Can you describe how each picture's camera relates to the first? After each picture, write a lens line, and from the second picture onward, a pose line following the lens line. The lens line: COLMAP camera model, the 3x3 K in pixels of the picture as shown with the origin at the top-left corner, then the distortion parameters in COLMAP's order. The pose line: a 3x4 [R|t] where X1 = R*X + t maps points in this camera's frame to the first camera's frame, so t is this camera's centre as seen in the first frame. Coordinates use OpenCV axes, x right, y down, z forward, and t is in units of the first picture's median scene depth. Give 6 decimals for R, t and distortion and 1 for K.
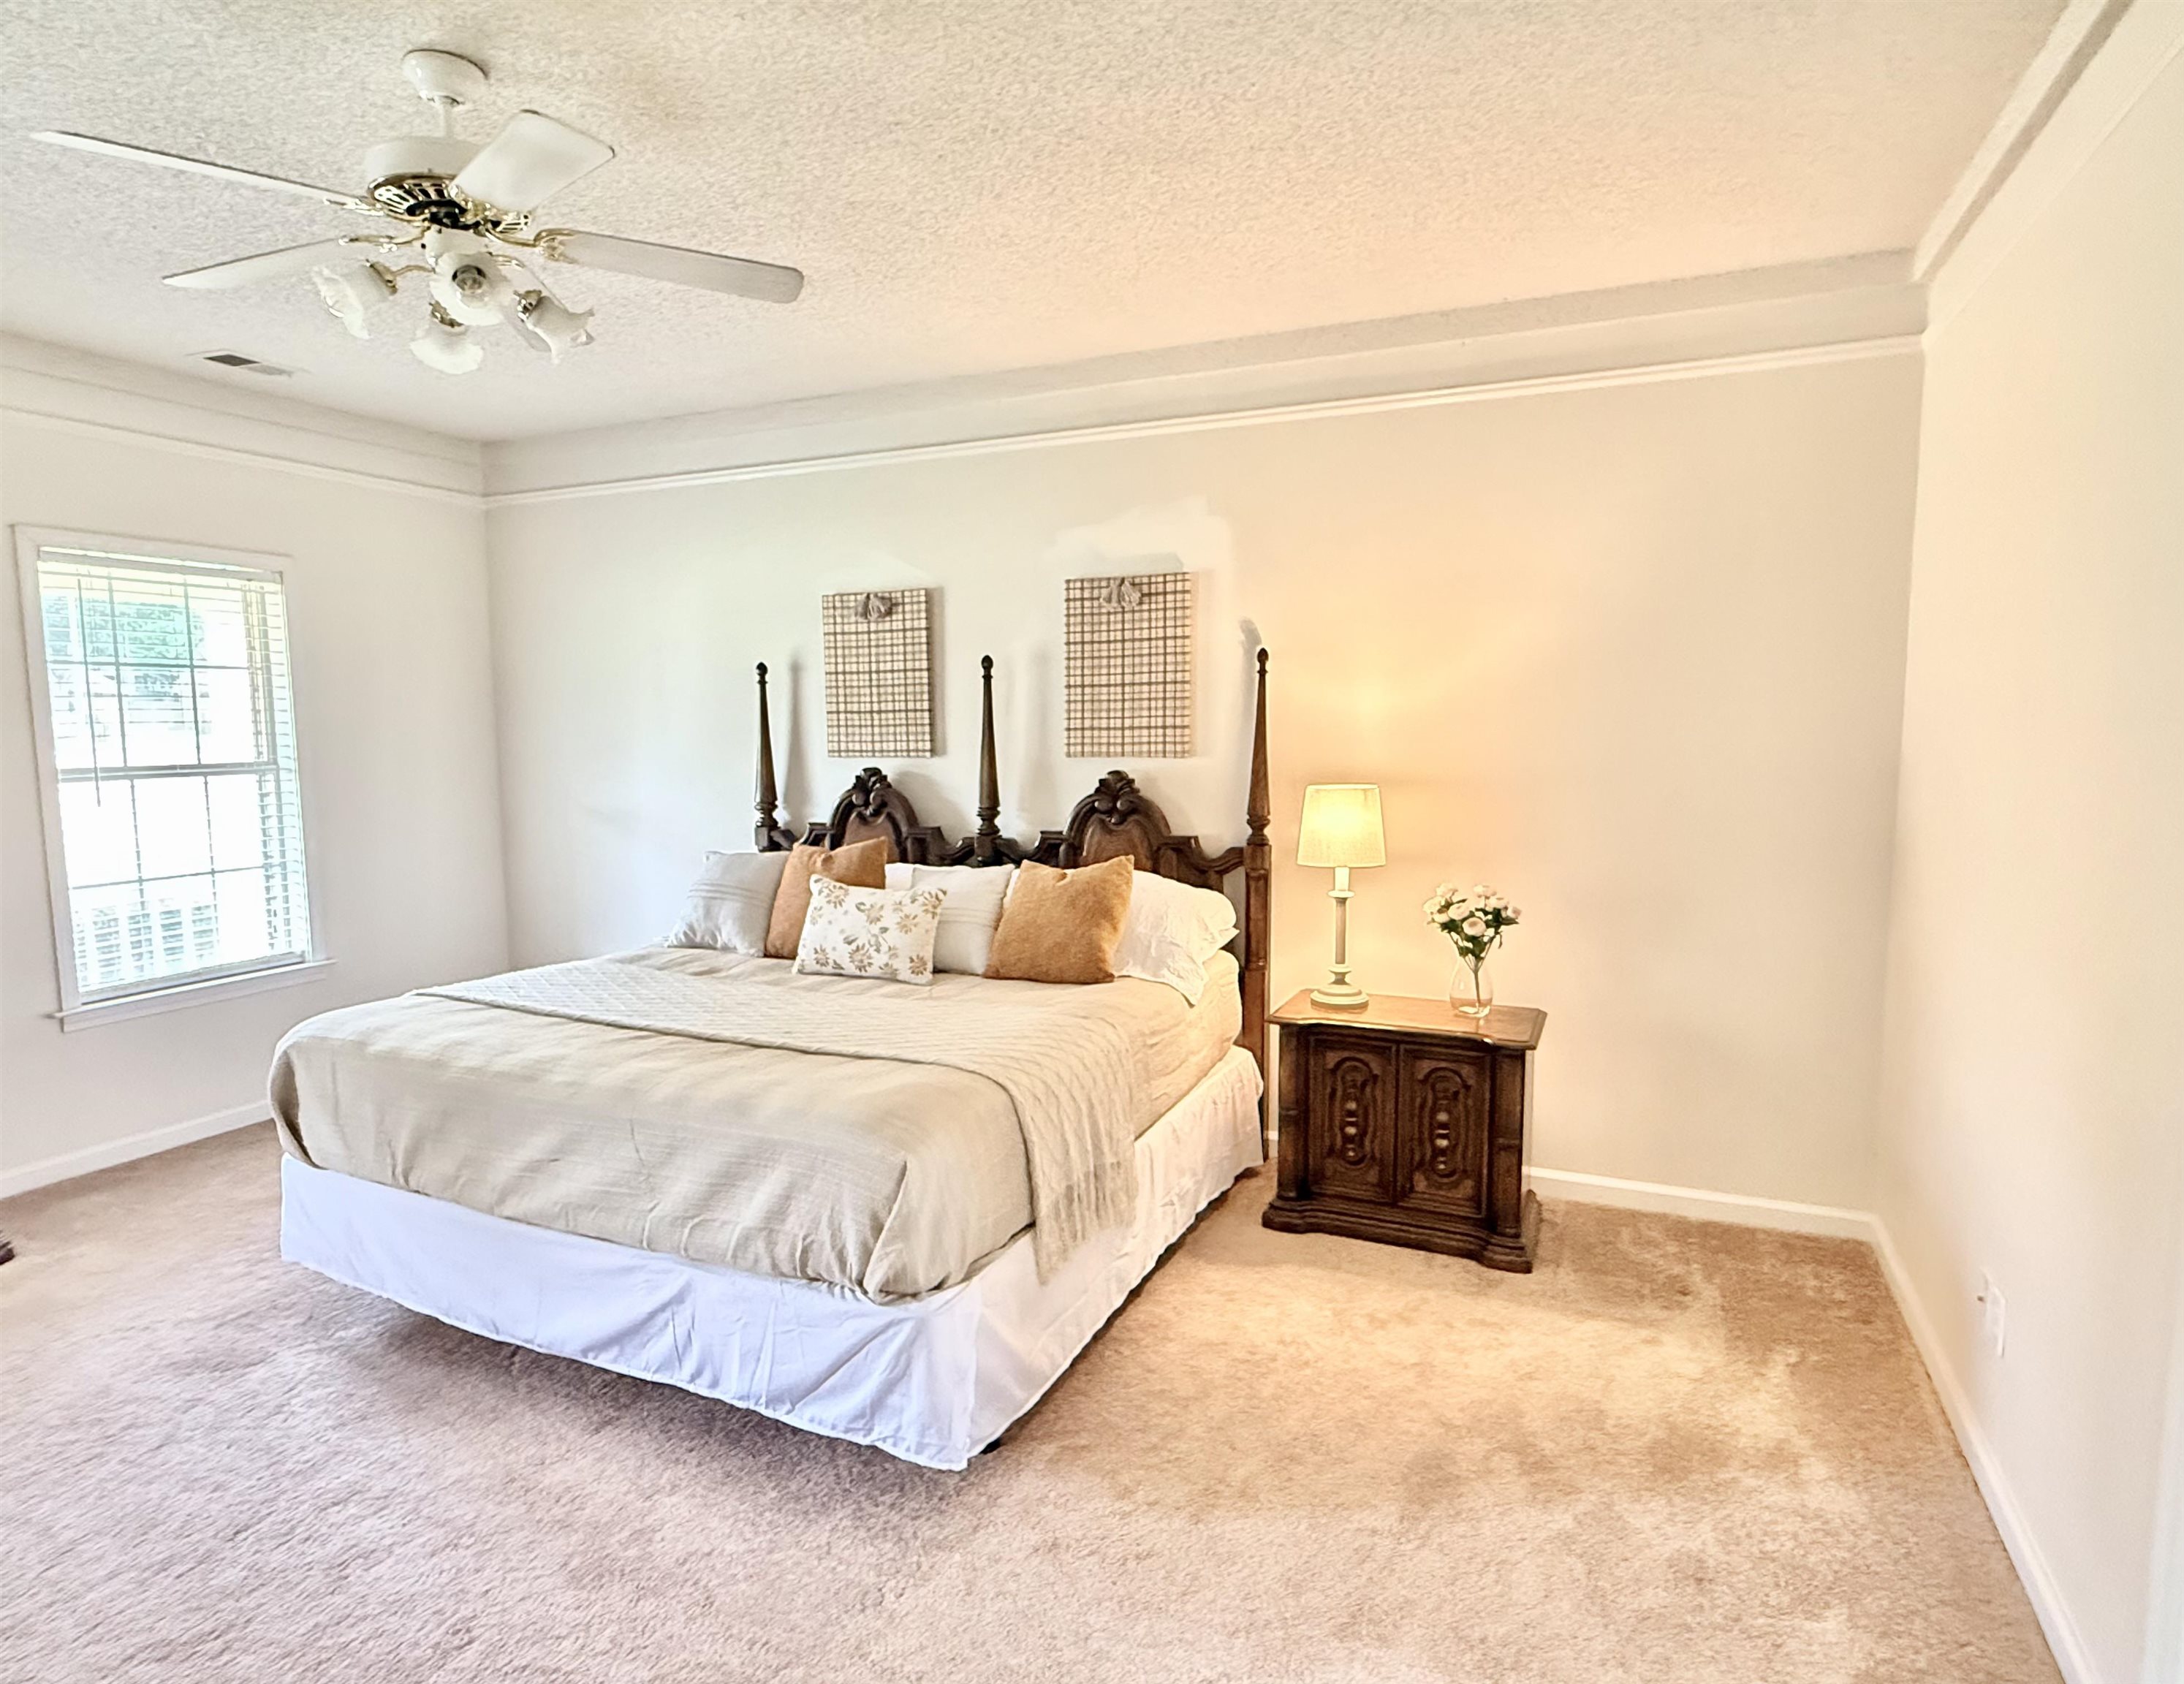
lens RADIAL K [[1243.5, 0, 1072.7], [0, 1243.5, 840.6], [0, 0, 1]] dist [0.000160, -0.000751]
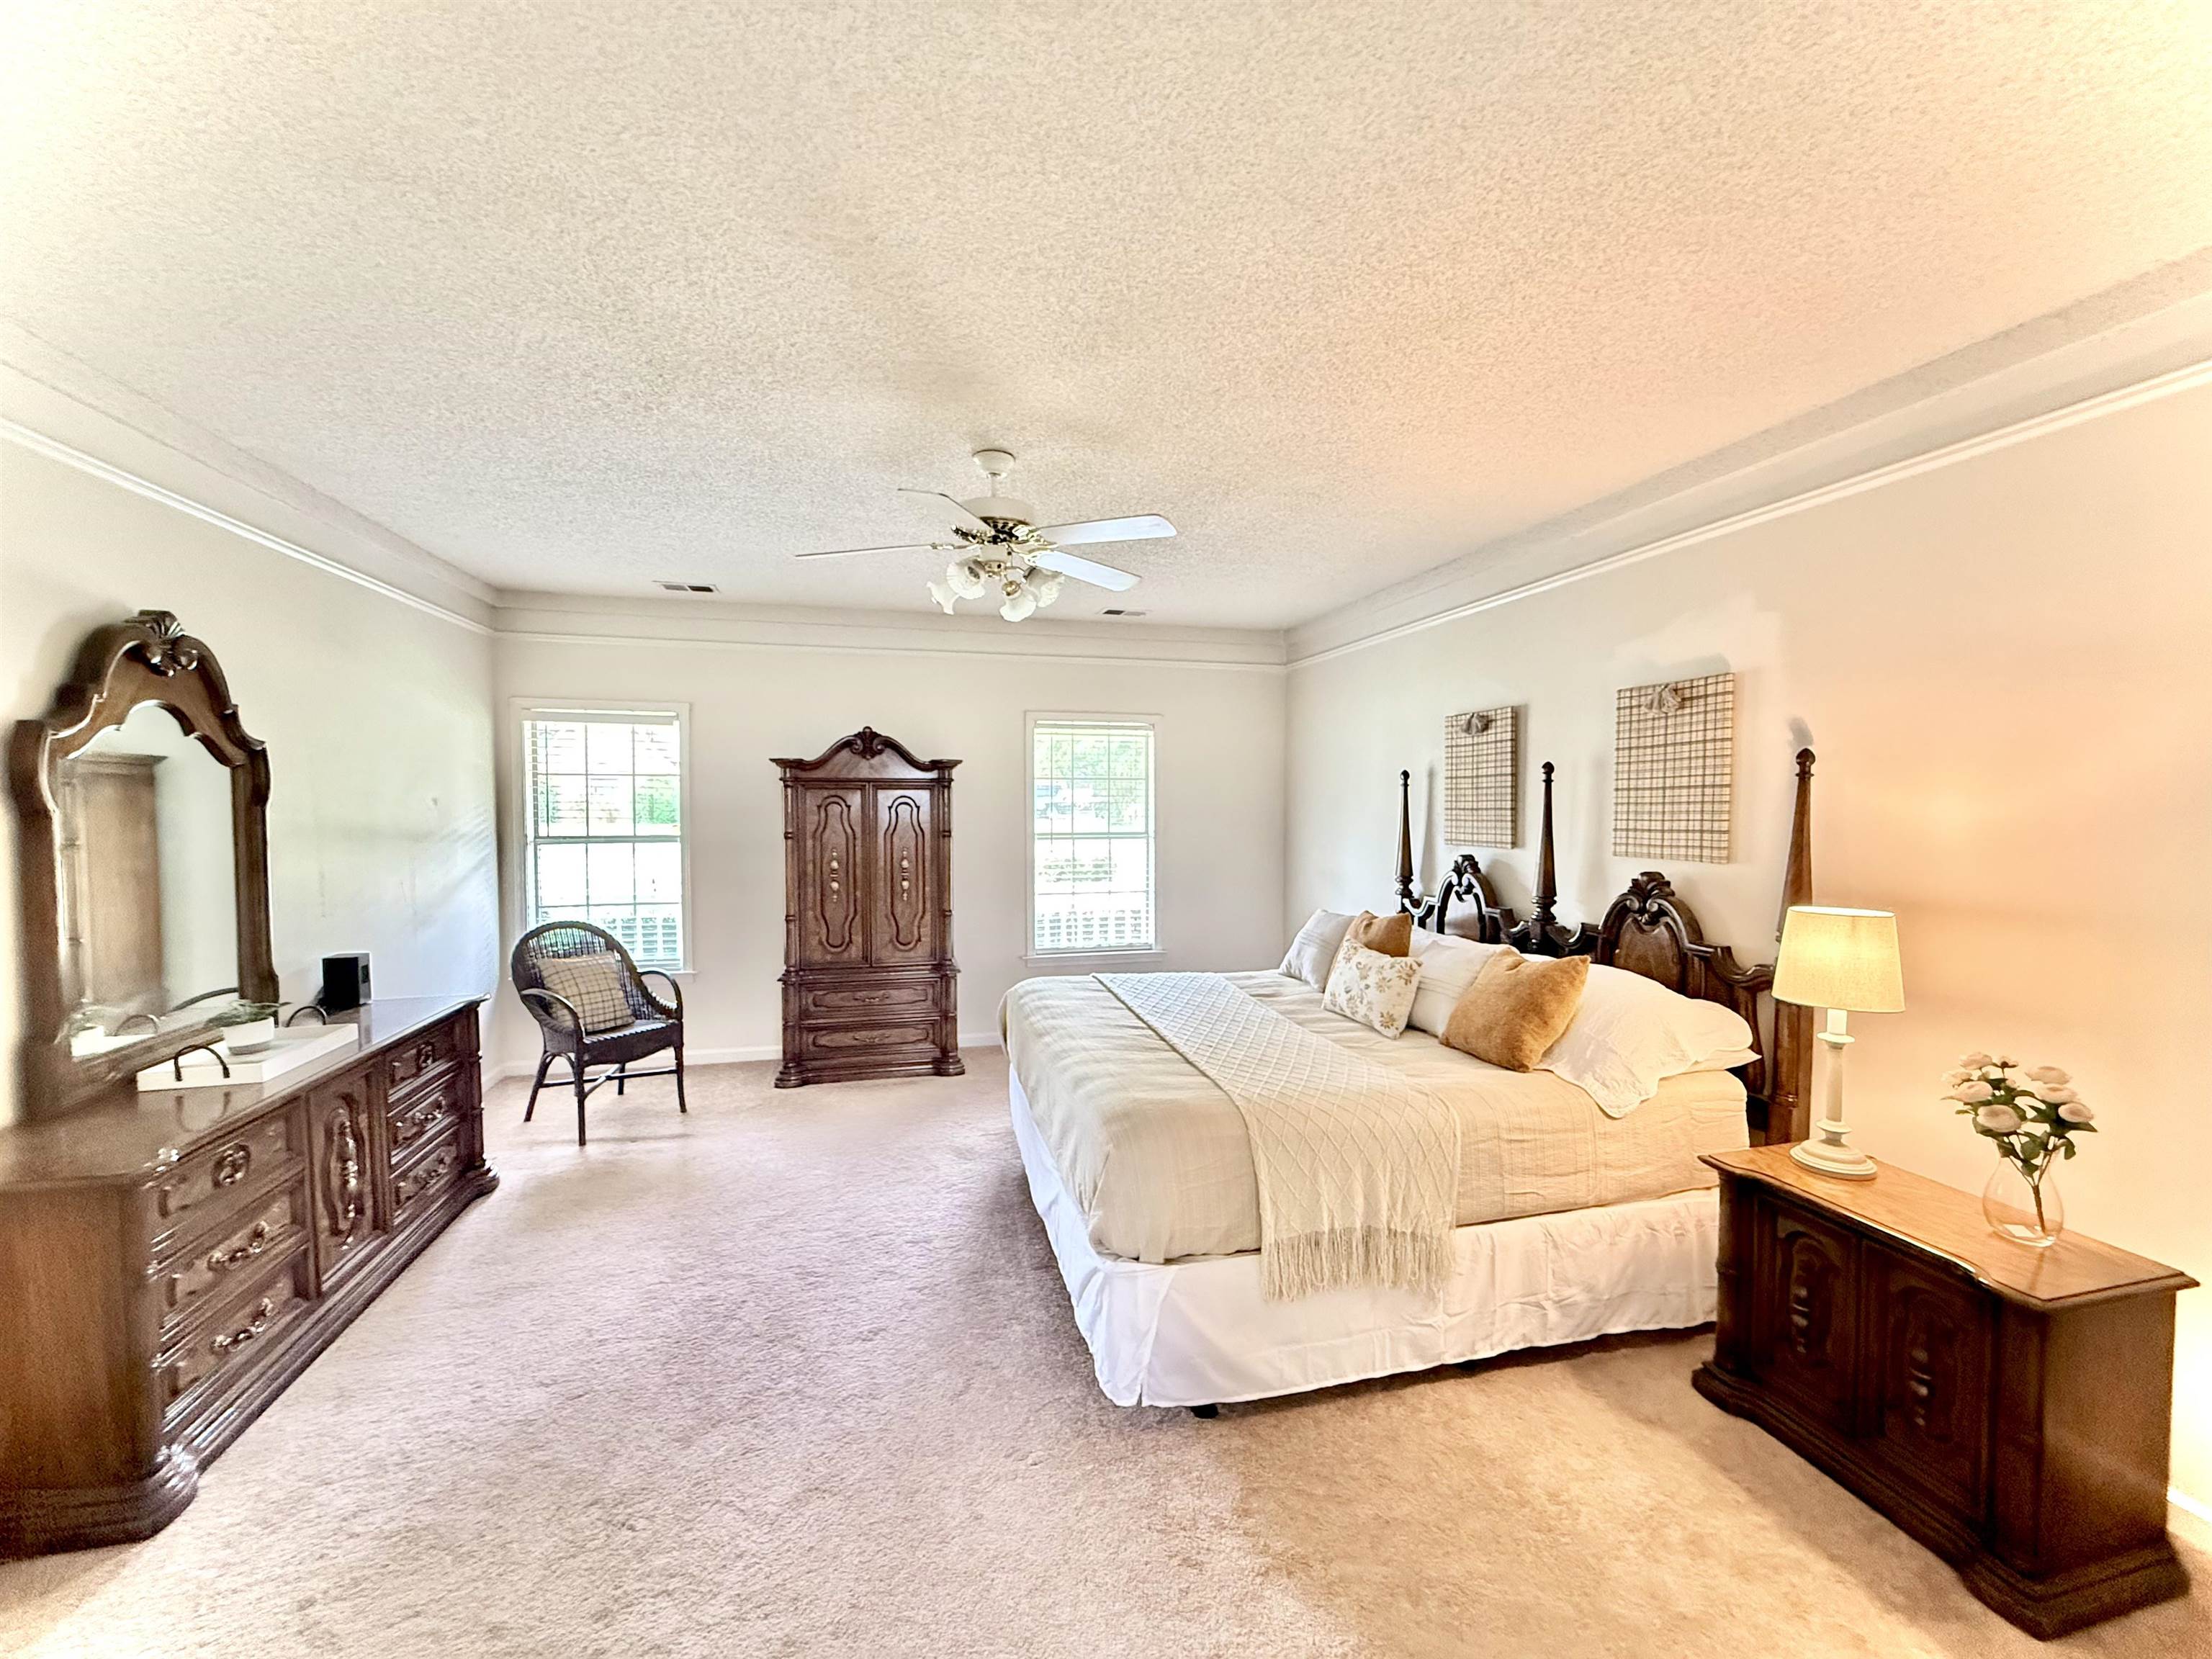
lens RADIAL K [[889.9, 0, 1103.9], [0, 889.9, 825.6], [0, 0, 1]] dist [-0.002500, -0.000167]
pose [[0.620701, 0.030856, -0.783440, 0.331341], [-0.083255, 0.996170, -0.026727, -0.038004], [0.779615, 0.081815, 0.620892, 0.198487]]
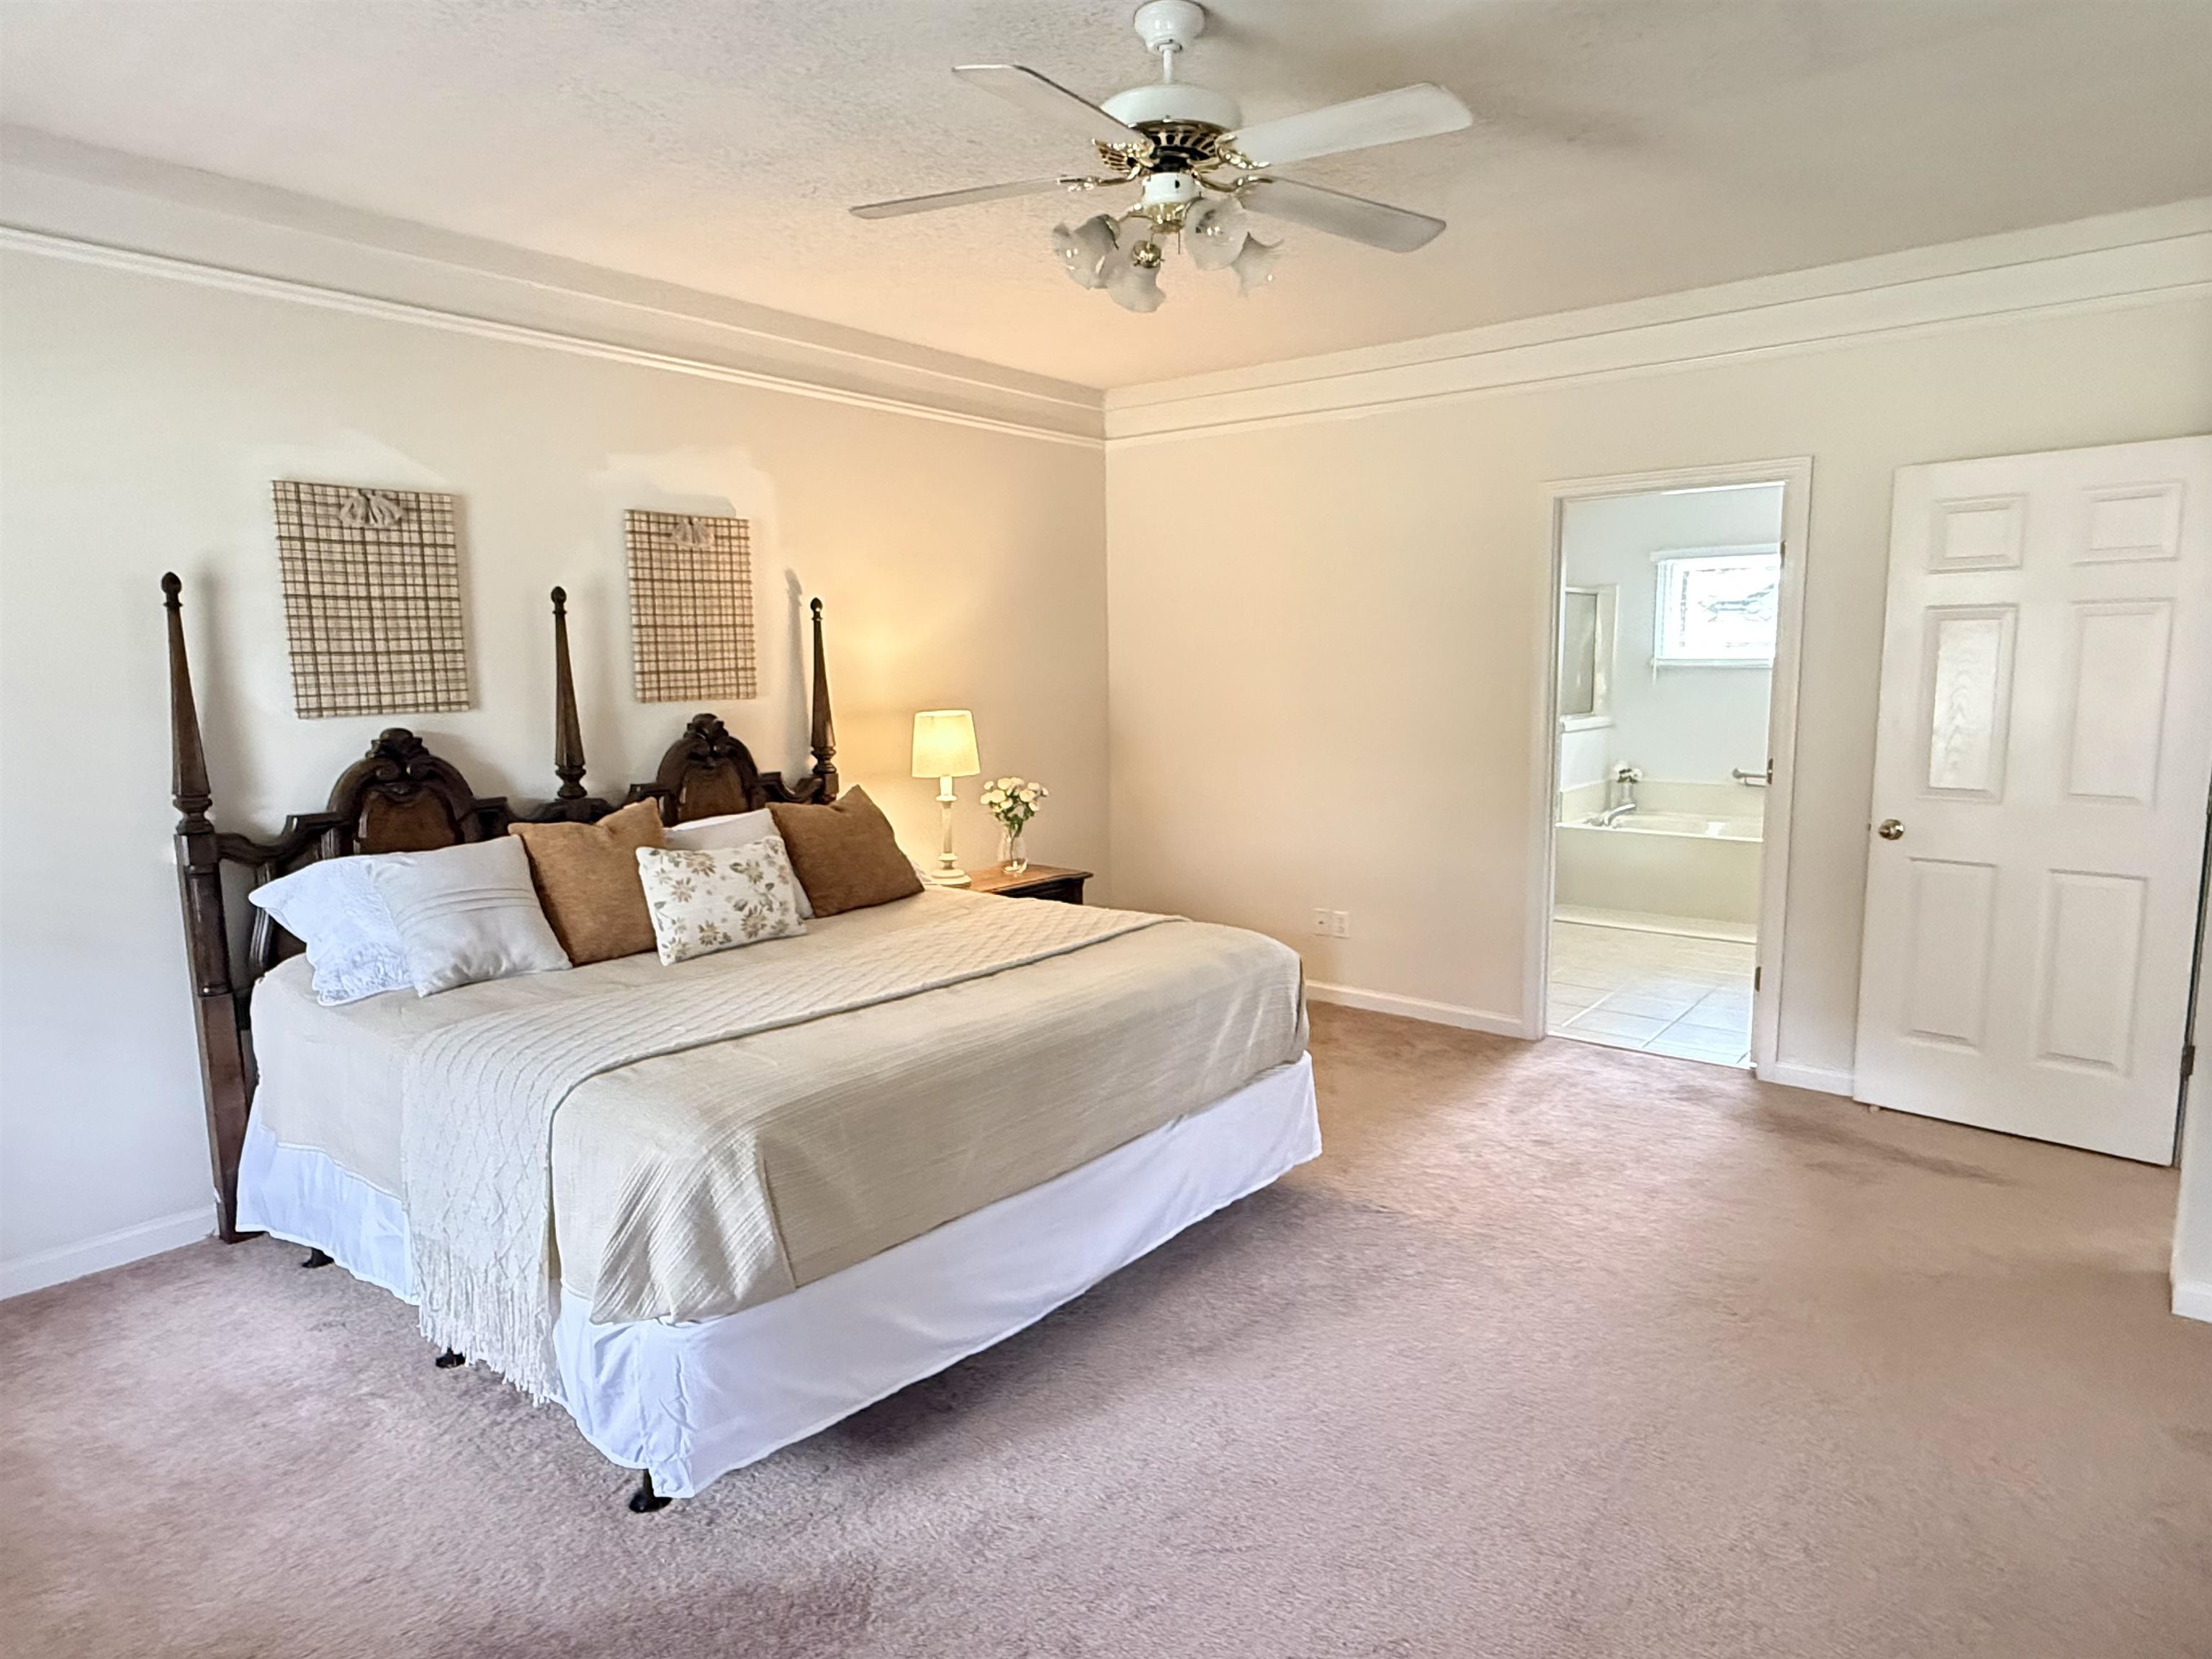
lens RADIAL K [[1254.9, 0, 1111.4], [0, 1254.9, 825.9], [0, 0, 1]] dist [0.001605, 0.000087]
pose [[0.257837, -0.124201, 0.958172, -0.856251], [0.105056, 0.989427, 0.099982, -0.034736], [-0.960460, 0.074883, 0.268159, 0.438381]]
